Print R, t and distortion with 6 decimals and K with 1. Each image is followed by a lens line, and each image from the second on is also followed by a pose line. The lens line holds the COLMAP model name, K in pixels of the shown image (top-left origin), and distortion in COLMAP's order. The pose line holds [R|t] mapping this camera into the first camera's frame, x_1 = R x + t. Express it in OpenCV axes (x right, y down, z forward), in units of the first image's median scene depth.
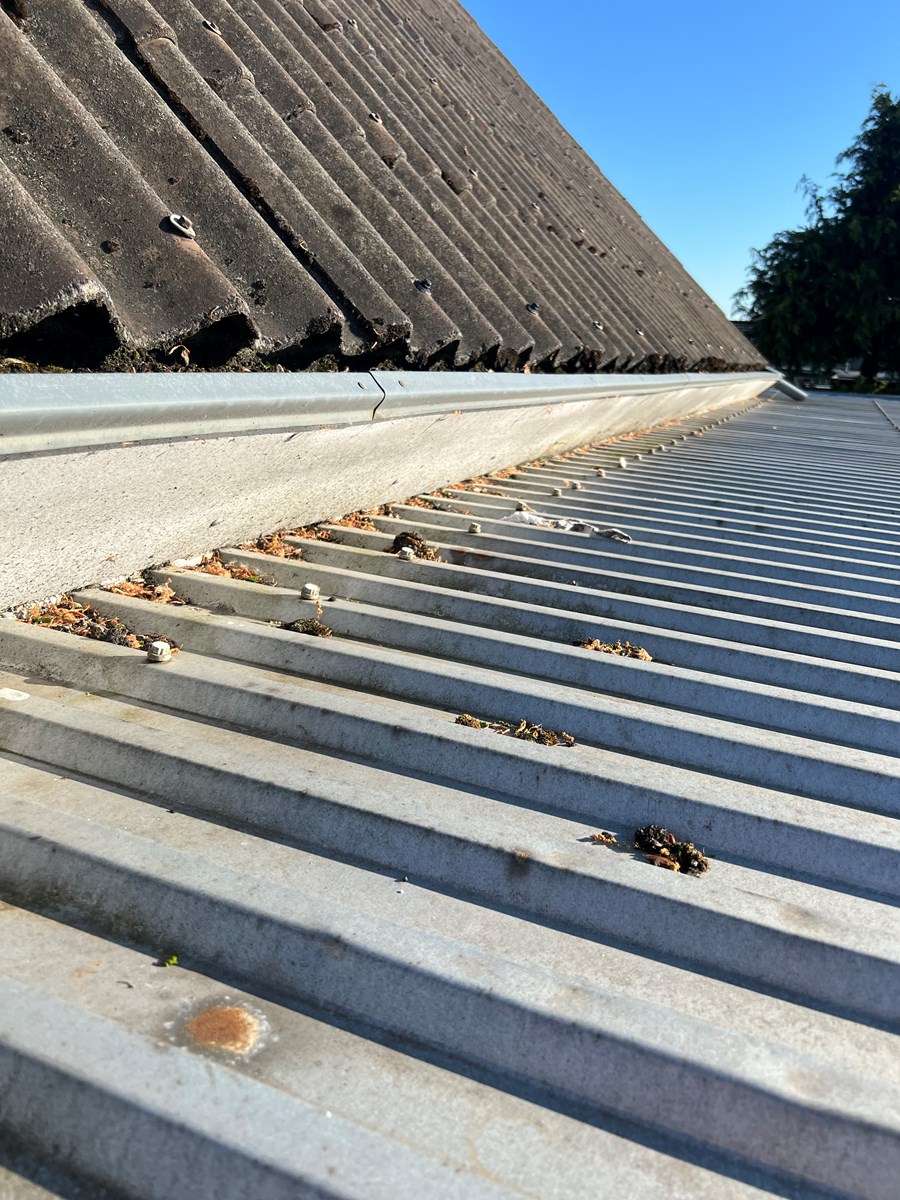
lens RADIAL K [[906.7, 0, 450.0], [0, 906.7, 600.0], [0, 0, 1]] dist [0.002883, -0.007731]
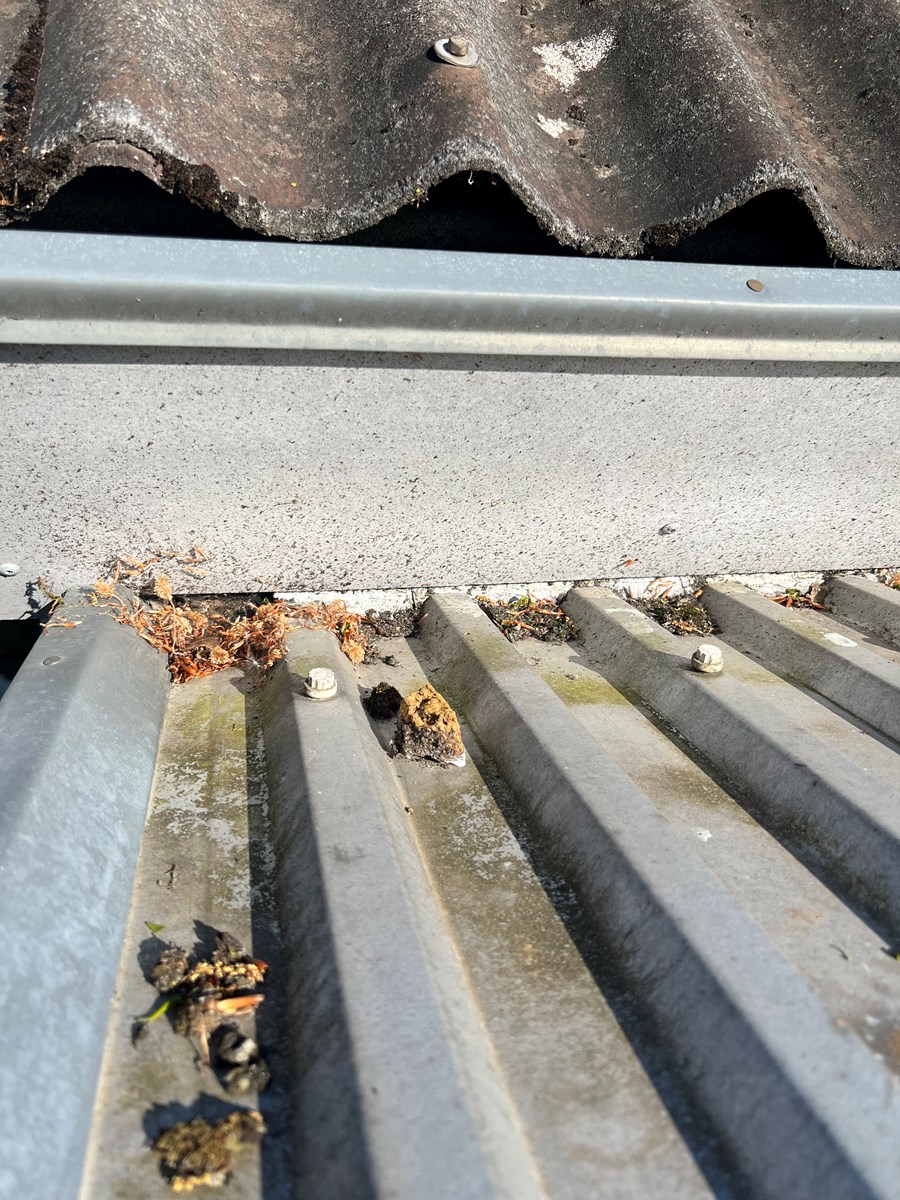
lens RADIAL K [[907.8, 0, 453.3], [0, 907.8, 602.0], [0, 0, 1]] dist [0.040694, -0.057636]
pose [[0.579294, 0.174010, -0.796328, 0.015225], [-0.201574, 0.977186, 0.066895, 0.057865], [0.789801, 0.121767, 0.601154, 0.087426]]
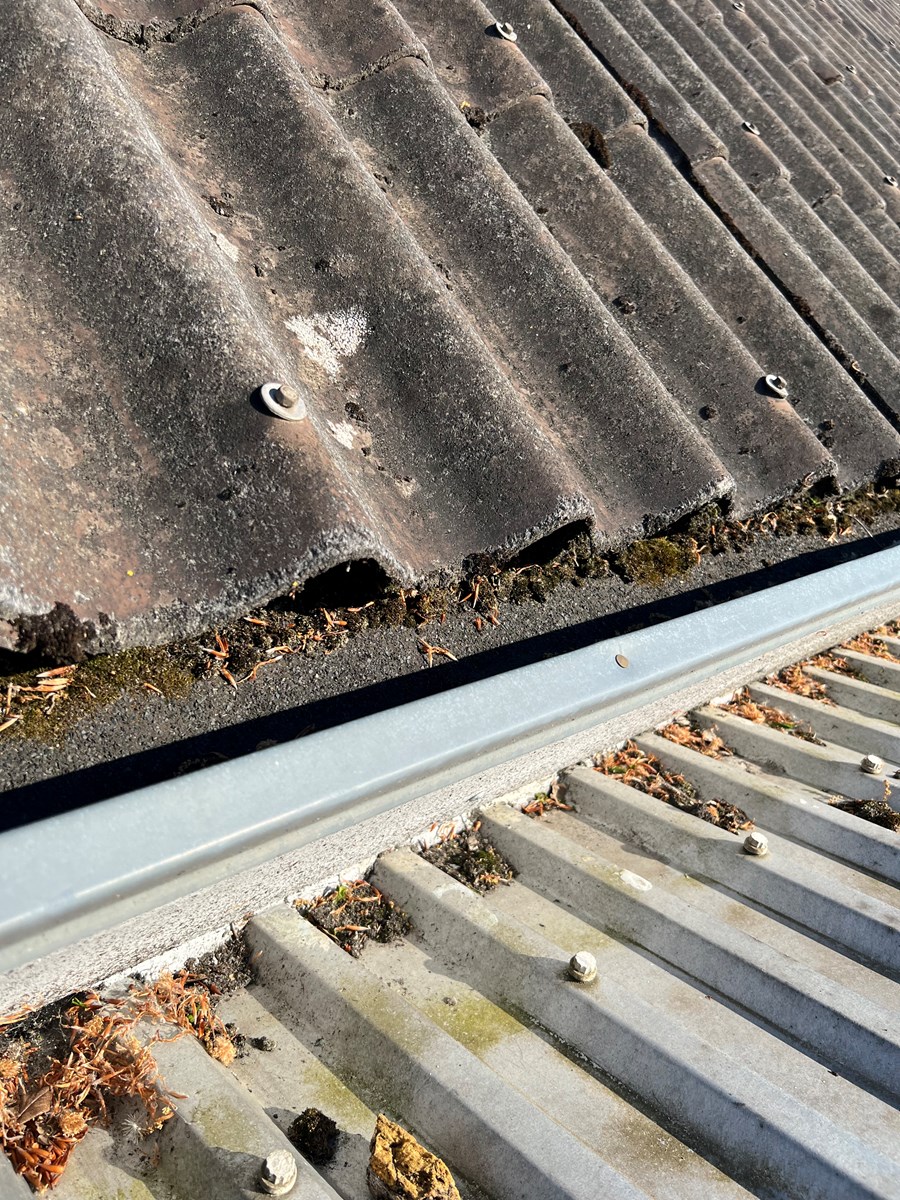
lens RADIAL K [[907.8, 0, 453.3], [0, 907.8, 602.0], [0, 0, 1]] dist [0.040694, -0.057636]
pose [[0.917536, 0.087947, -0.387807, -0.202381], [-0.093369, 0.995620, 0.004880, -0.142164], [0.386537, 0.031732, 0.921728, -0.053120]]
